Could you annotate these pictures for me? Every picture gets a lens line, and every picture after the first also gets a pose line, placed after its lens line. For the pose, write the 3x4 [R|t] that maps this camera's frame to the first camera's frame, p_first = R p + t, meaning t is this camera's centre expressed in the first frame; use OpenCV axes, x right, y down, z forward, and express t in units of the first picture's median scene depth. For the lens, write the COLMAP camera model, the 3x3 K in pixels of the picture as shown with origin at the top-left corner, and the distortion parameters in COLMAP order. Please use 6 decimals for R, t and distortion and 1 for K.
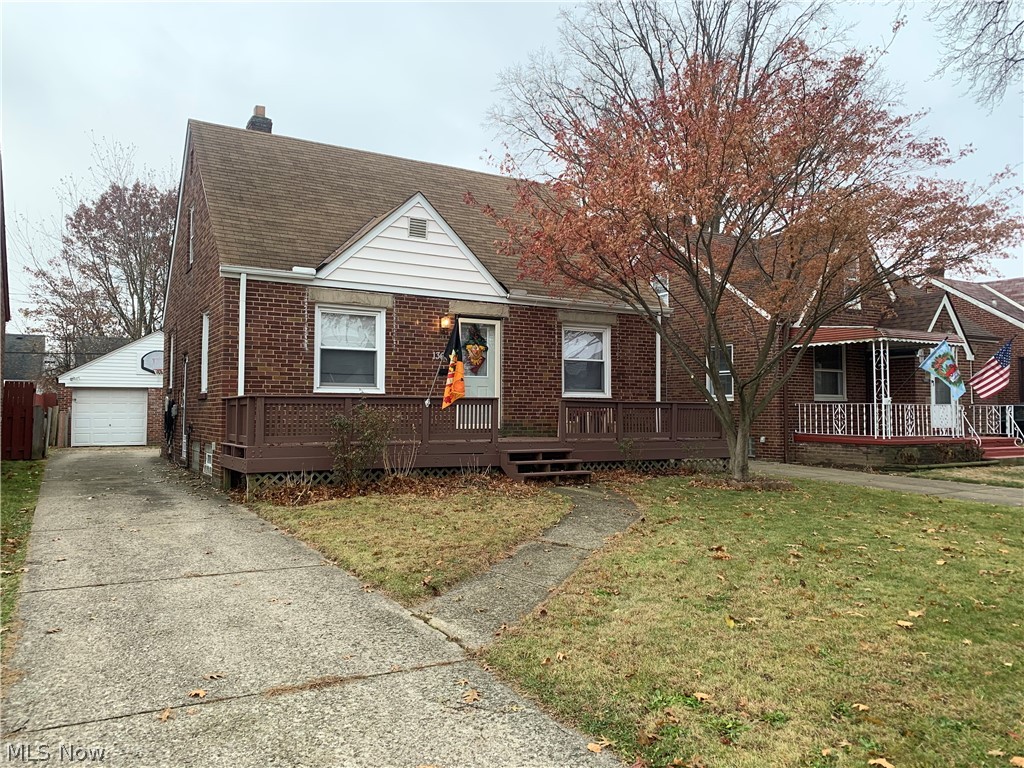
lens RADIAL K [[764.0, 0, 512.0], [0, 764.0, 384.0], [0, 0, 1]] dist [0.058081, -0.144867]
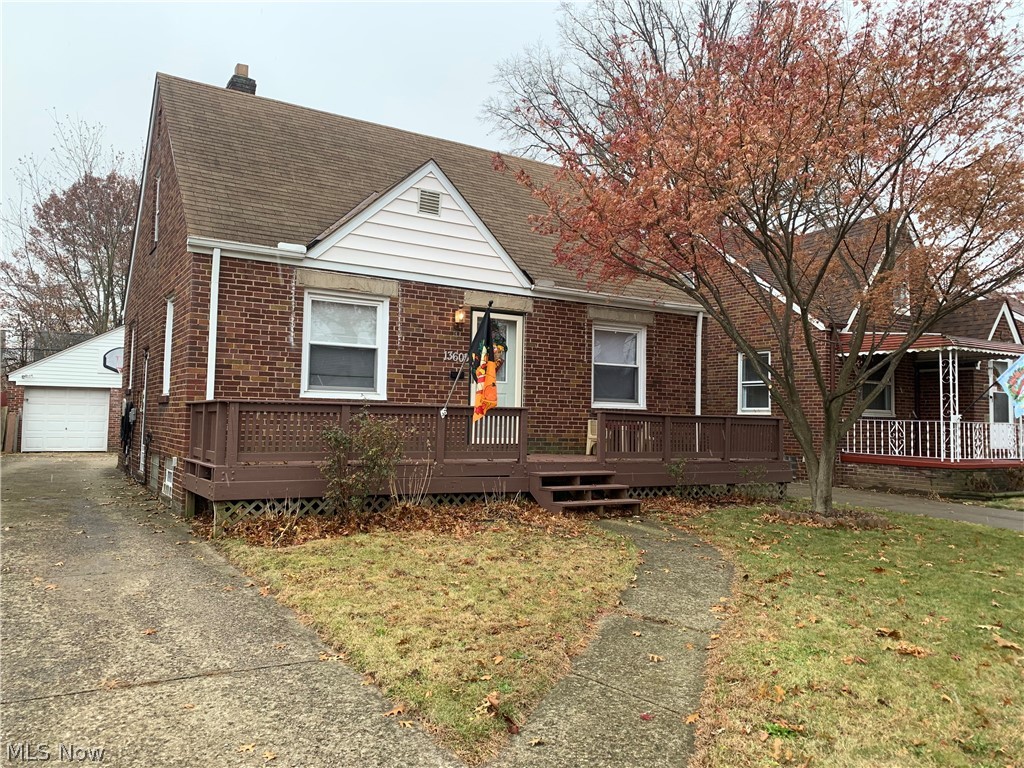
lens RADIAL K [[770.6, 0, 514.4], [0, 770.6, 380.0], [0, 0, 1]] dist [0.033899, -0.071375]
pose [[0.999404, 0.018820, 0.028944, -0.050841], [-0.018399, 0.999722, -0.014717, 0.000467], [-0.029212, 0.014176, 0.999473, 0.157904]]
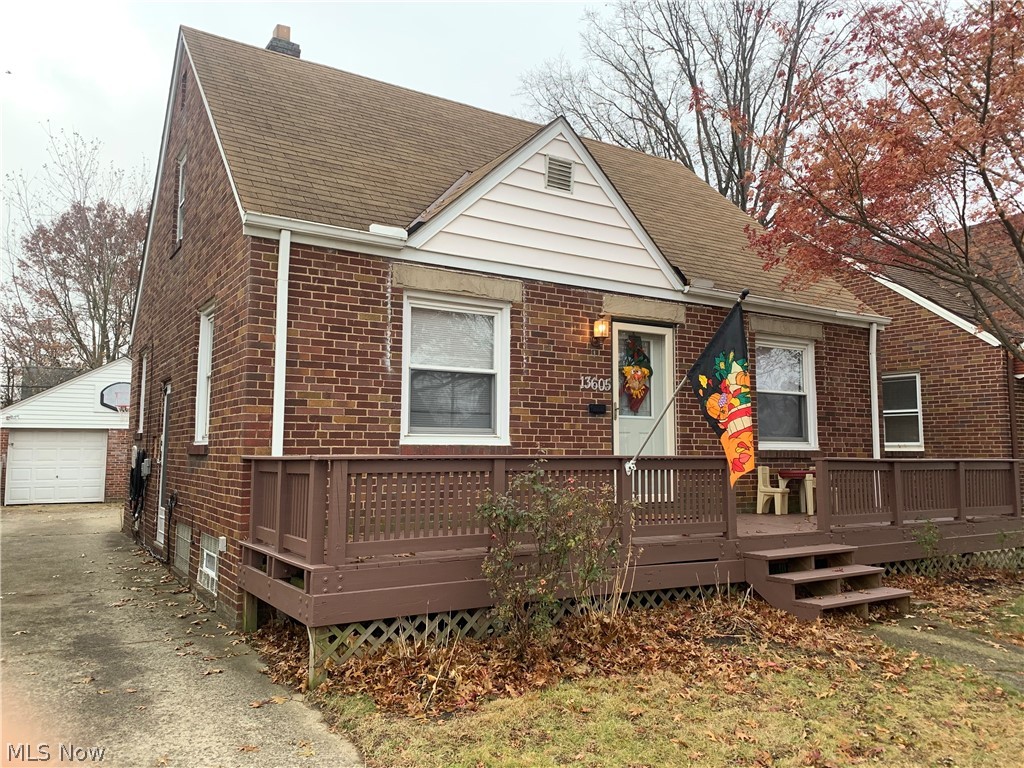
lens RADIAL K [[776.1, 0, 506.3], [0, 776.1, 378.2], [0, 0, 1]] dist [0.048964, -0.067605]
pose [[0.999659, 0.003894, 0.025837, -0.179809], [-0.002424, 0.998389, -0.056682, -0.005481], [-0.026016, 0.056600, 0.998058, 0.386456]]
